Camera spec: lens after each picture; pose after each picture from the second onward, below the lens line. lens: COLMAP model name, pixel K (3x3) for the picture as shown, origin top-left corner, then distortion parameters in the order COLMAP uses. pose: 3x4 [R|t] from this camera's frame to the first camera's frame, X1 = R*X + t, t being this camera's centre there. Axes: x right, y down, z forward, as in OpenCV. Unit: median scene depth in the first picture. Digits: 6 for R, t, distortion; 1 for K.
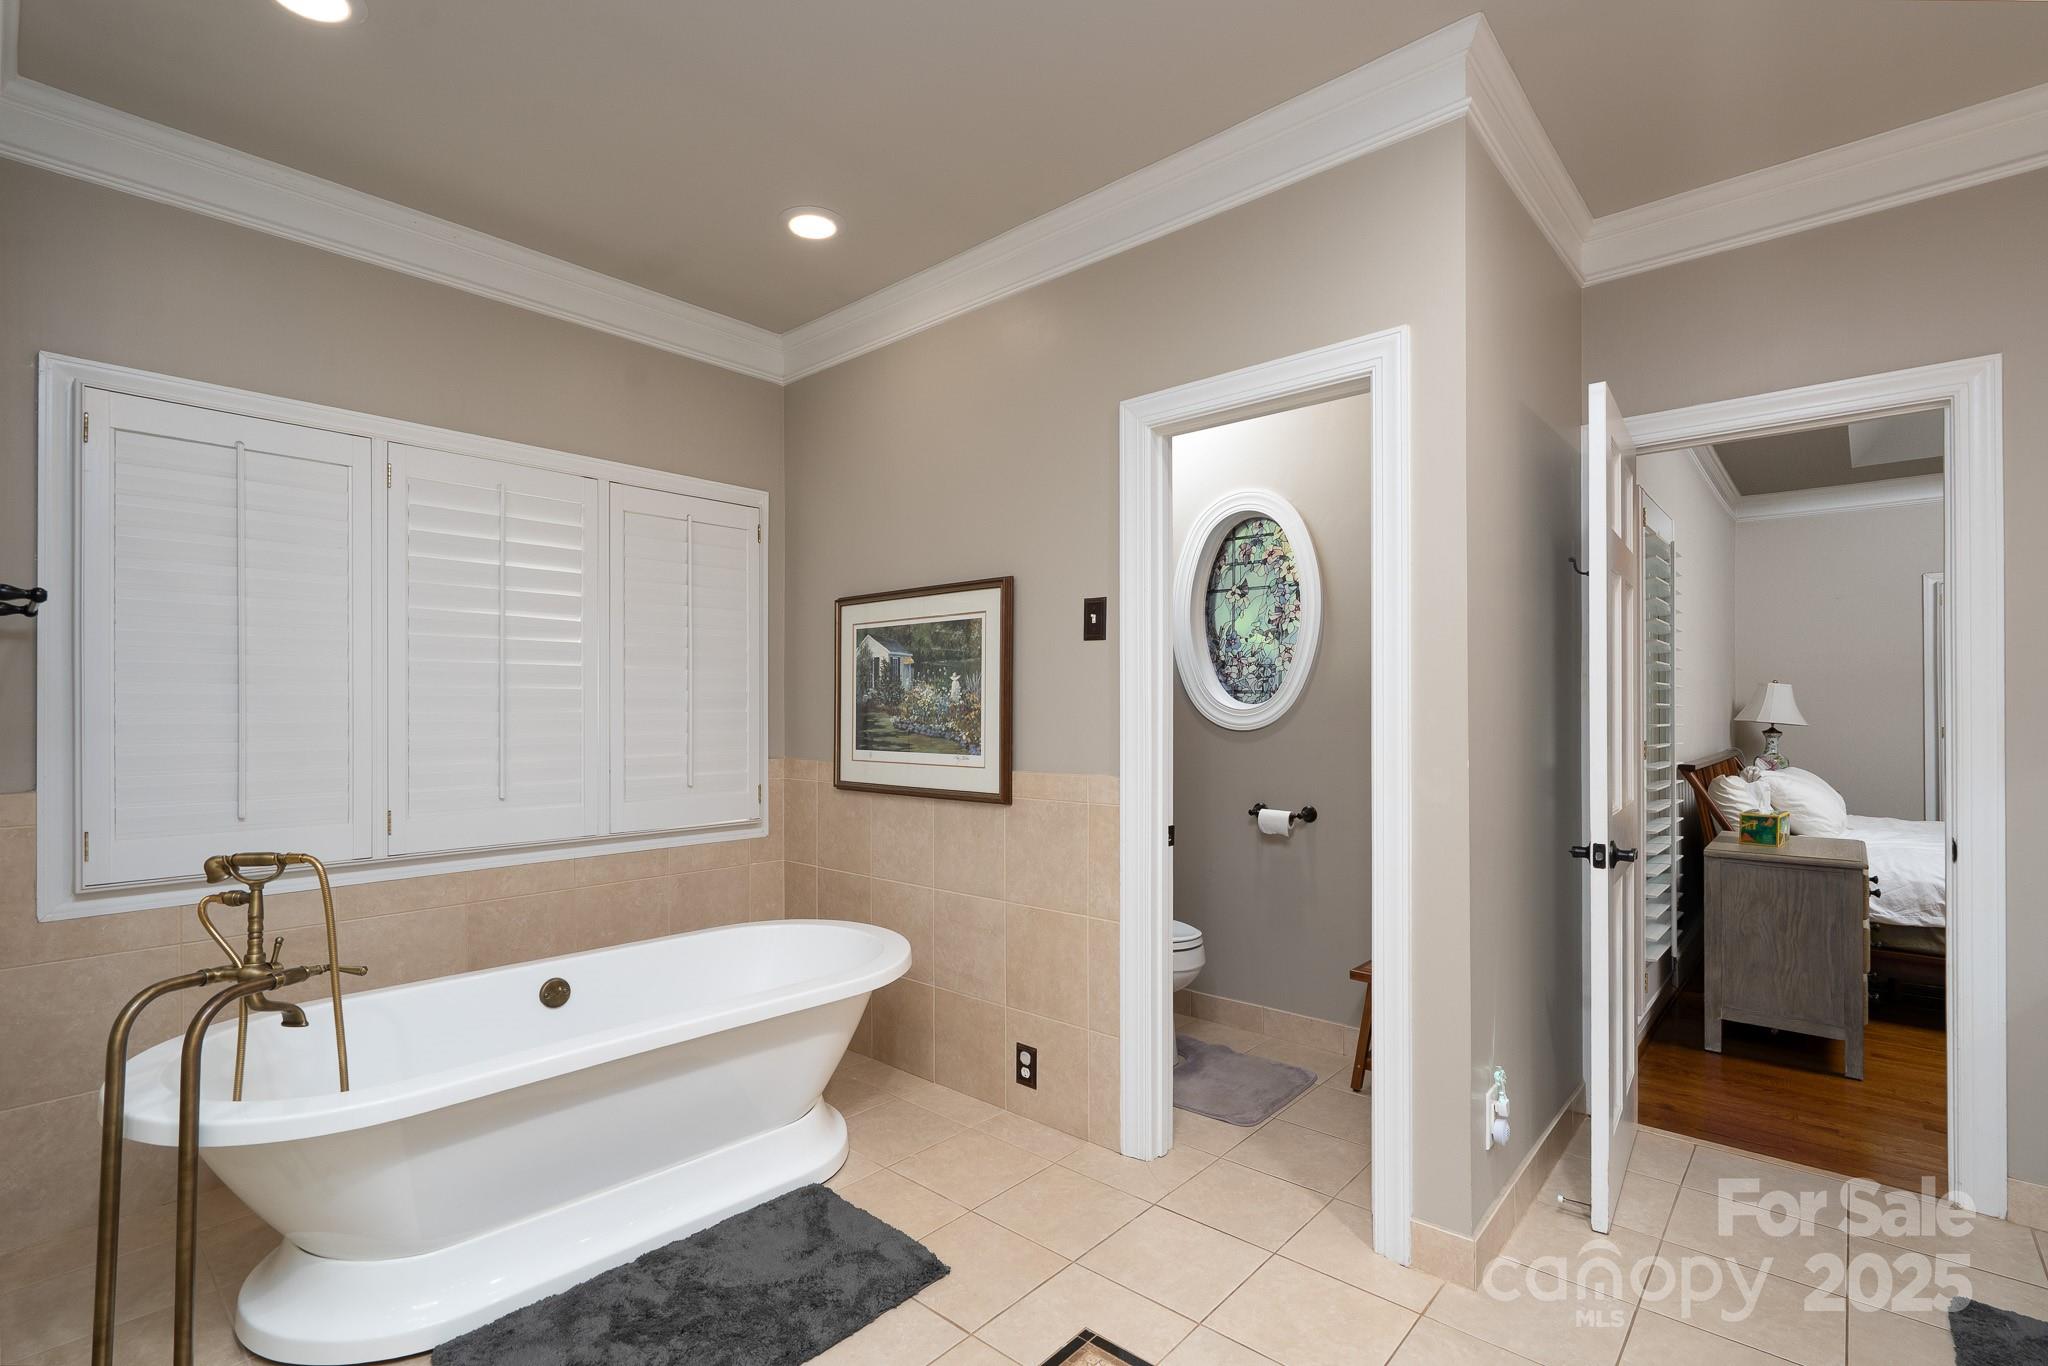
lens RADIAL K [[955.8, 0, 1024.0], [0, 955.8, 683.0], [0, 0, 1]] dist [-0.000166, 0.000158]
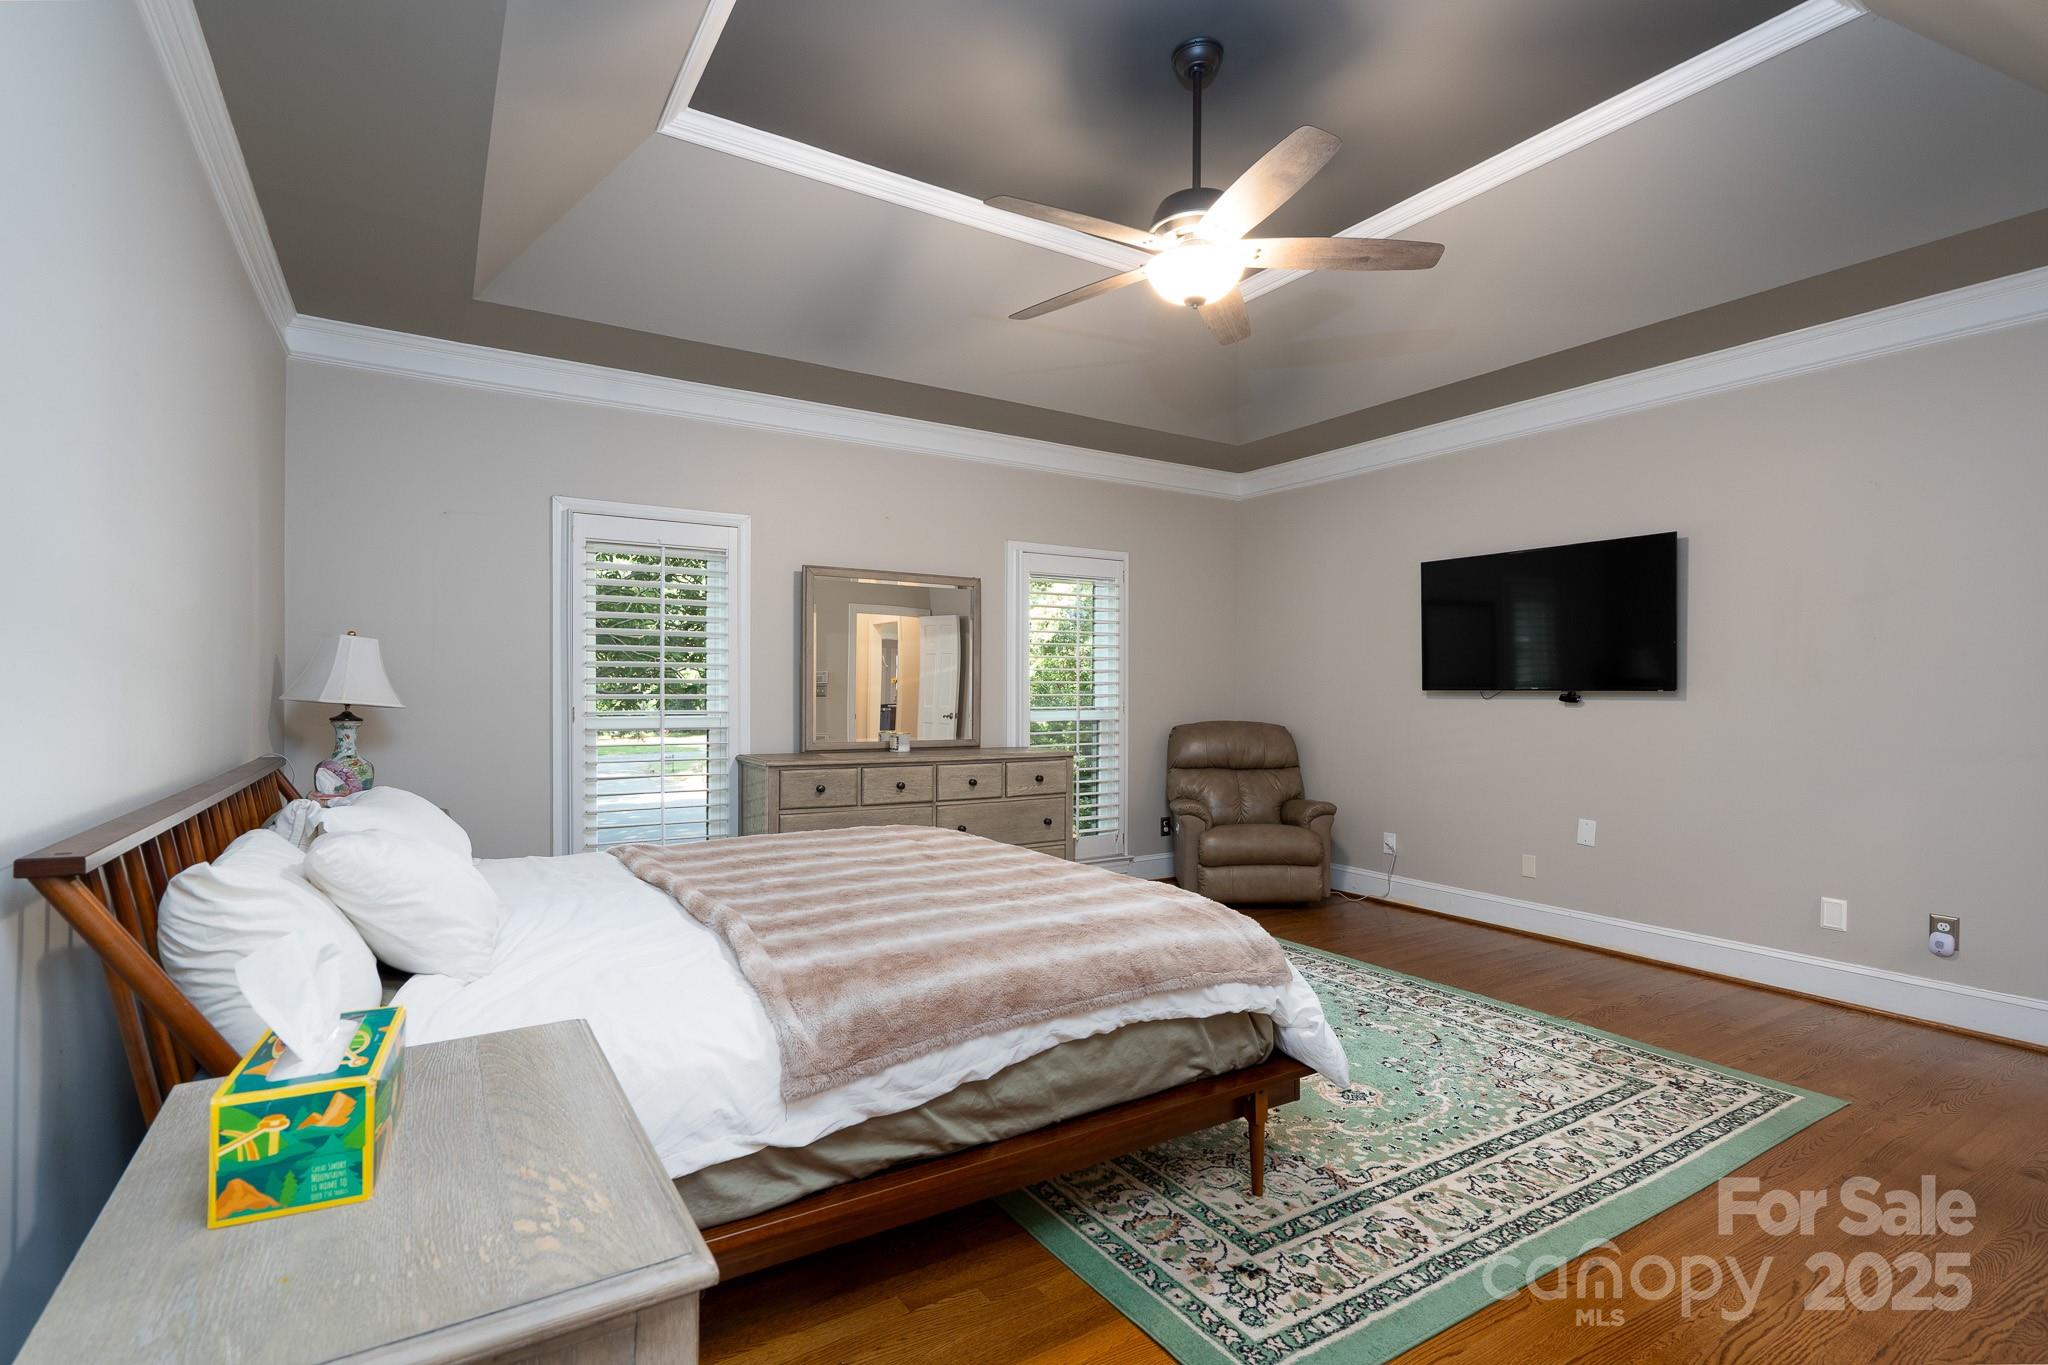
lens RADIAL K [[955.8, 0, 1024.0], [0, 955.8, 682.5], [0, 0, 1]] dist [-0.000166, 0.000158]
pose [[0.283408, 0.007722, 0.958968, 0.398102], [-0.025845, 0.999666, -0.000411, 0.021943], [-0.958651, -0.024668, 0.283513, 0.512214]]
